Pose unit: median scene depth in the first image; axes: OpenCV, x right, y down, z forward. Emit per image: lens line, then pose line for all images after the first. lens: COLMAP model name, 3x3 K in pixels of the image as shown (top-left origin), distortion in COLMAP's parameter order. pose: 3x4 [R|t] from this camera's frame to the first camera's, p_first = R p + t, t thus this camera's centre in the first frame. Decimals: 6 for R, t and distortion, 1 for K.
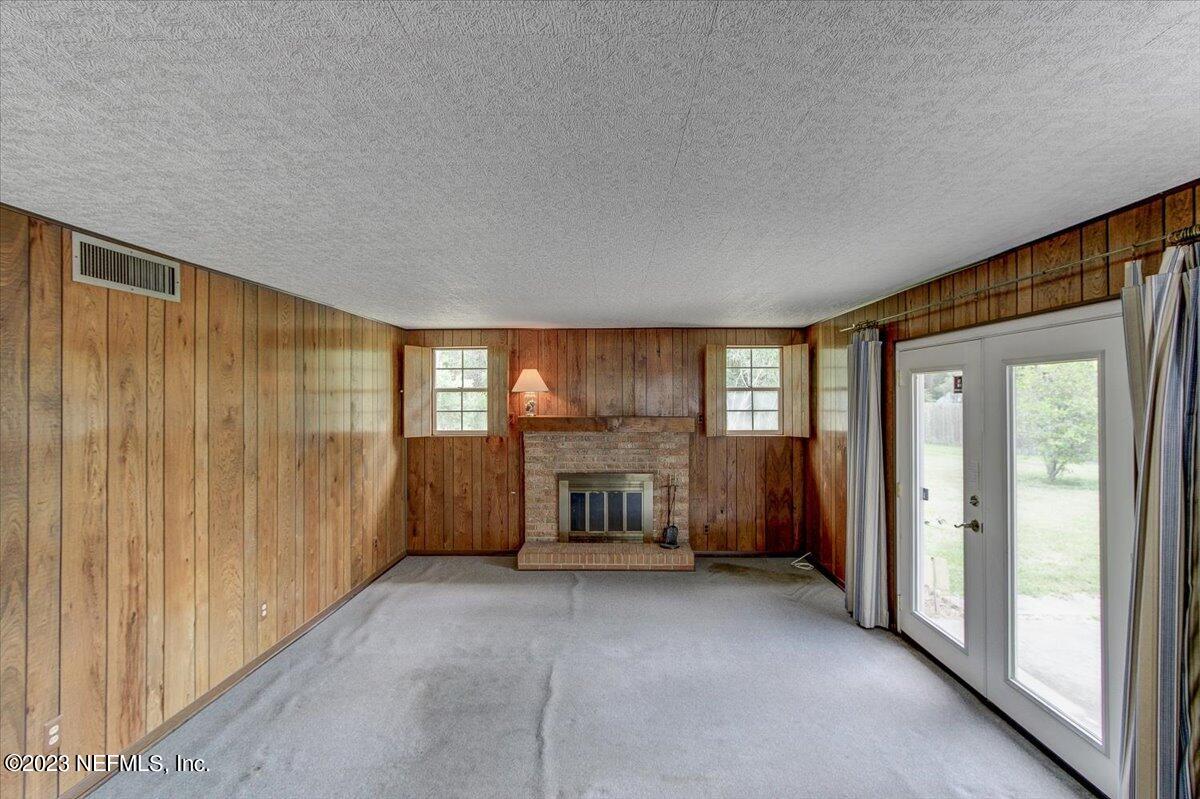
lens RADIAL K [[555.6, 0, 606.7], [0, 555.6, 391.9], [0, 0, 1]] dist [-0.004301, 0.004904]
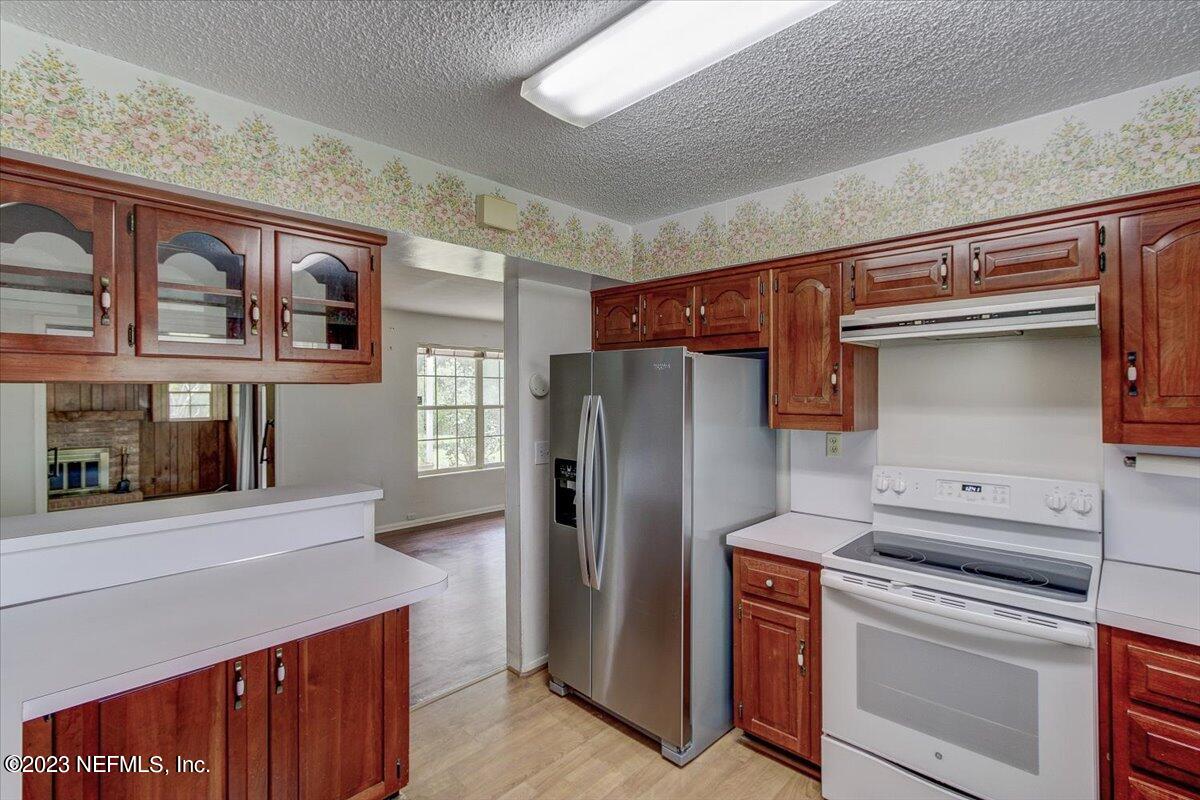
lens RADIAL K [[555.6, 0, 606.7], [0, 555.6, 392.4], [0, 0, 1]] dist [-0.004301, 0.004904]
pose [[0.676913, -0.002189, 0.736060, -0.114024], [0.000375, 0.999996, 0.002629, -0.008829], [-0.736063, -0.001504, 0.676912, -1.046617]]
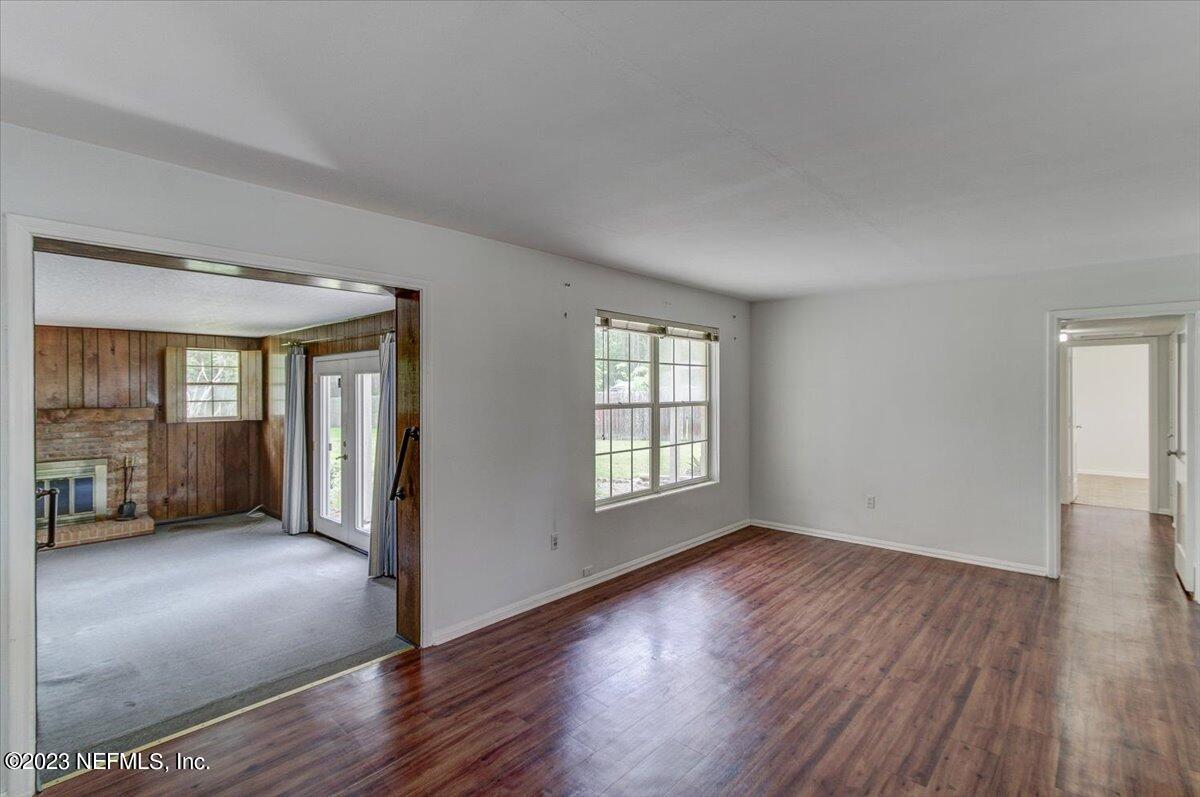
lens RADIAL K [[555.6, 0, 606.7], [0, 555.6, 390.9], [0, 0, 1]] dist [-0.004301, 0.004904]
pose [[0.657765, -0.003738, 0.753214, -0.097895], [-0.003116, 0.999966, 0.007685, -0.001710], [-0.753217, -0.007402, 0.657731, -0.504357]]
